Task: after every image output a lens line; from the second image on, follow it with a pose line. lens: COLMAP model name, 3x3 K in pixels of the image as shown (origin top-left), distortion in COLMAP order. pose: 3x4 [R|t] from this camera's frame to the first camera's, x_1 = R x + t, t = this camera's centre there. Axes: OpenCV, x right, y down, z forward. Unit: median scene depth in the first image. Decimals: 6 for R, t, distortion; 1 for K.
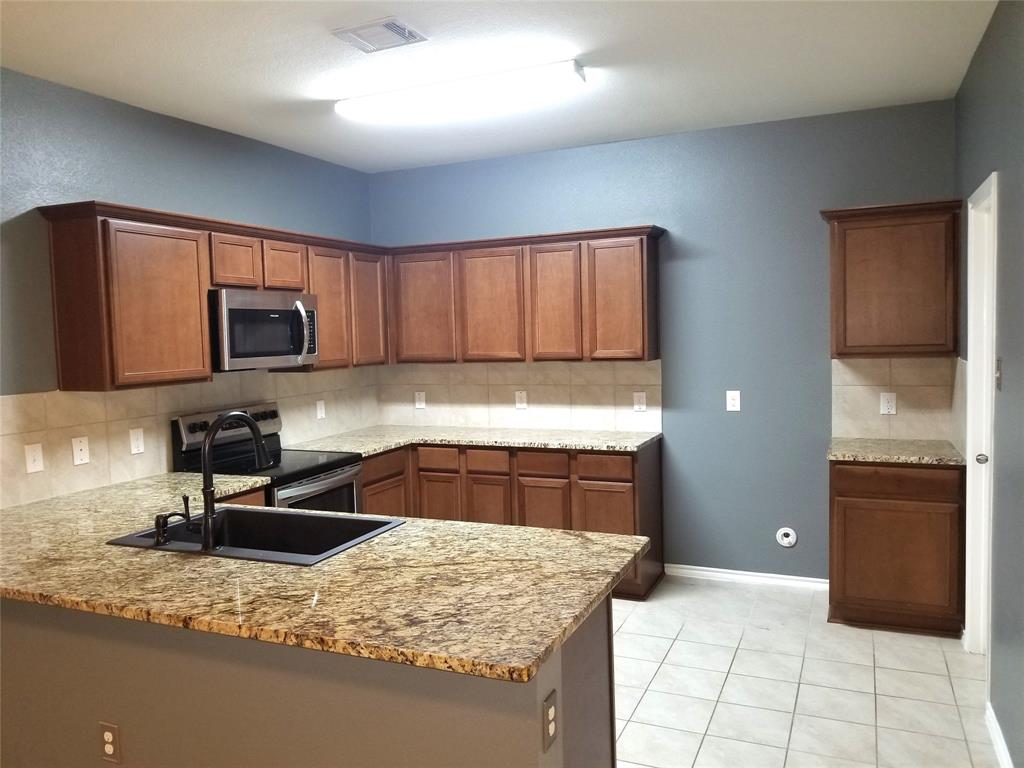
lens RADIAL K [[797.6, 0, 488.6], [0, 797.6, 381.0], [0, 0, 1]] dist [0.041122, -0.065623]
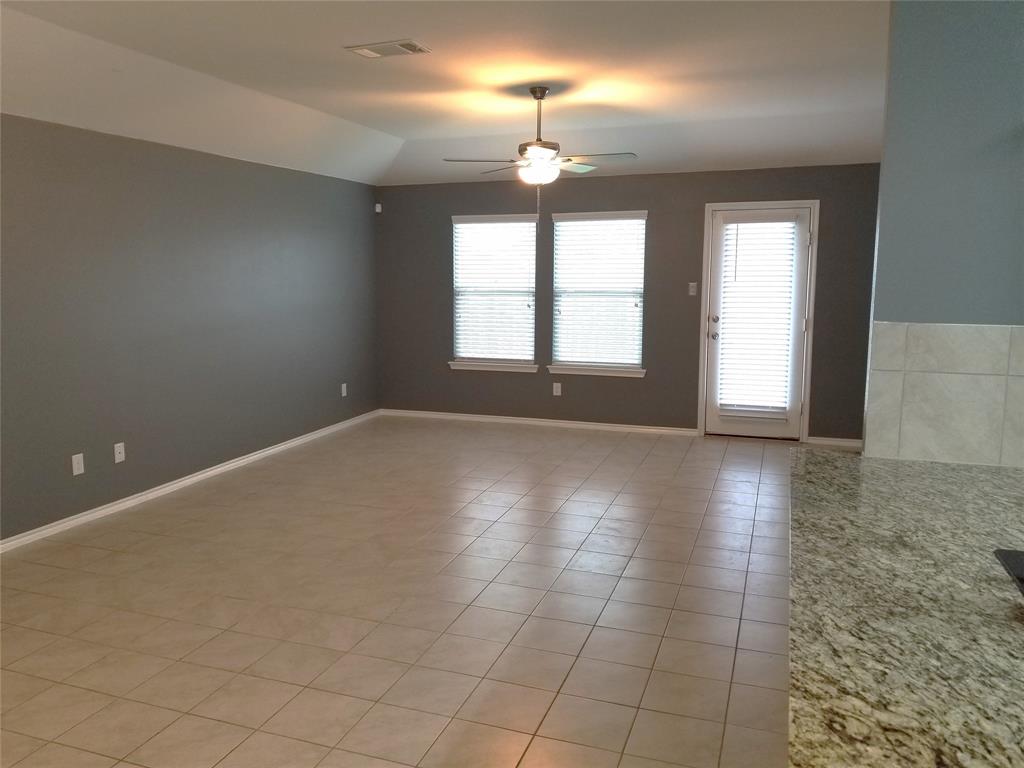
lens RADIAL K [[797.6, 0, 488.7], [0, 797.6, 374.8], [0, 0, 1]] dist [0.041122, -0.065623]
pose [[0.071553, 0.161702, -0.984242, 0.102500], [-0.064874, 0.985437, 0.157182, -0.018635], [0.995325, 0.052605, 0.081001, 0.358855]]
